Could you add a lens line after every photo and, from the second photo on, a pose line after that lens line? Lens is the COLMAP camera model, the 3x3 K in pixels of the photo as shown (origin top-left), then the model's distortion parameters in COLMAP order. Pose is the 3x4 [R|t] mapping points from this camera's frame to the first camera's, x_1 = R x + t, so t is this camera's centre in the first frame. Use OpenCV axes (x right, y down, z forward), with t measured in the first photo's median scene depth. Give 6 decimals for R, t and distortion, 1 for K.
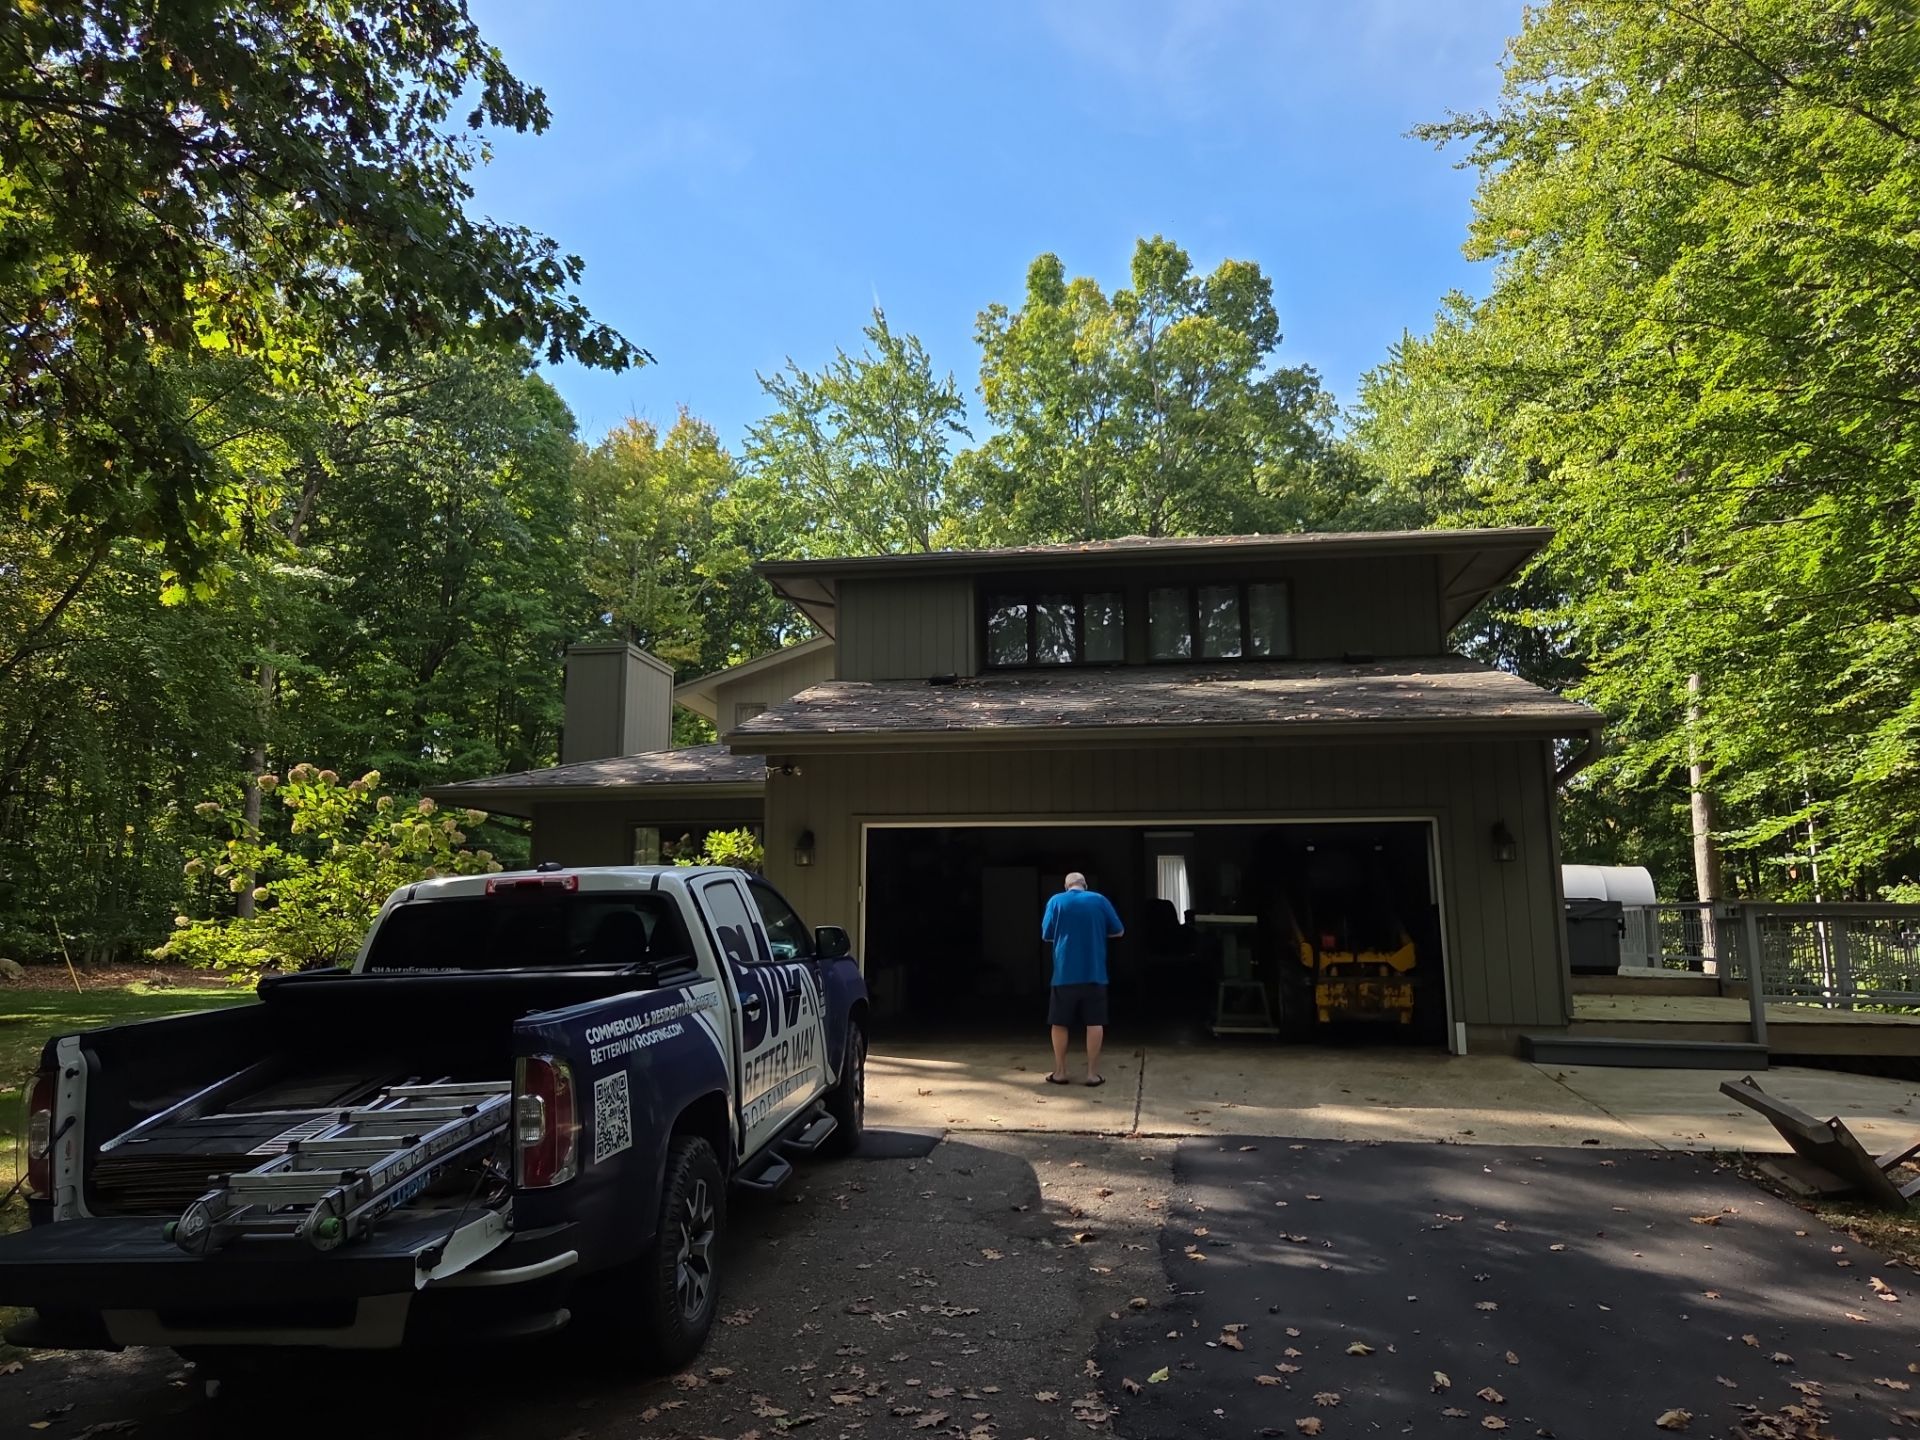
lens RADIAL K [[1282.2, 0, 967.0], [0, 1282.2, 715.3], [0, 0, 1]] dist [0.027387, -0.028038]
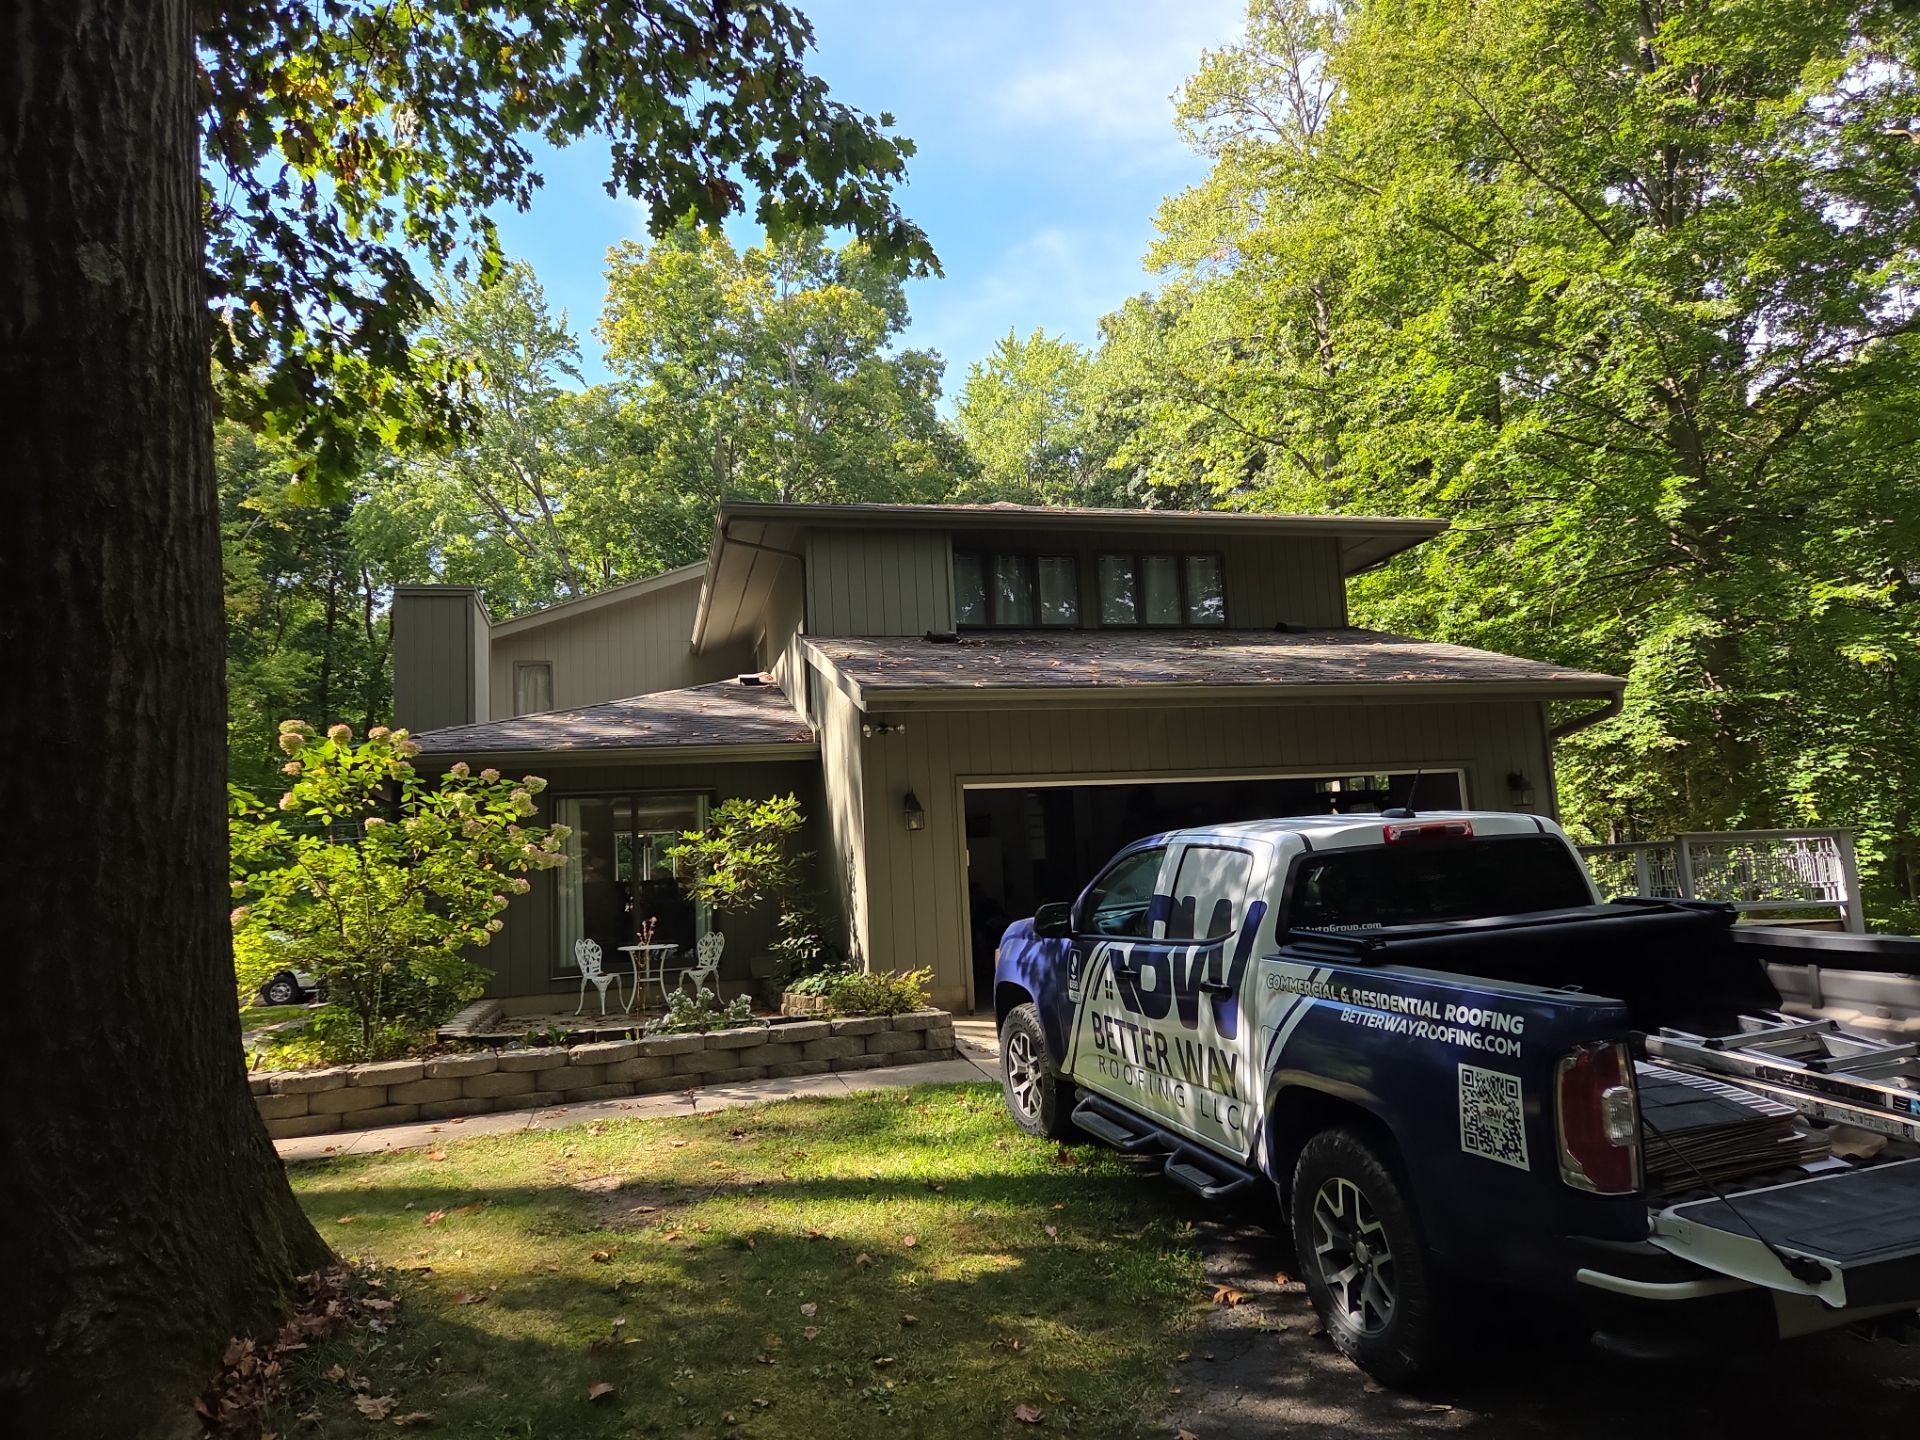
lens RADIAL K [[1282.2, 0, 967.0], [0, 1282.2, 715.3], [0, 0, 1]] dist [0.027387, -0.028038]
pose [[0.908465, 0.002961, 0.417951, -0.142064], [-0.011347, 0.999781, 0.017581, 0.004789], [-0.417807, -0.020714, 0.908300, 0.038542]]
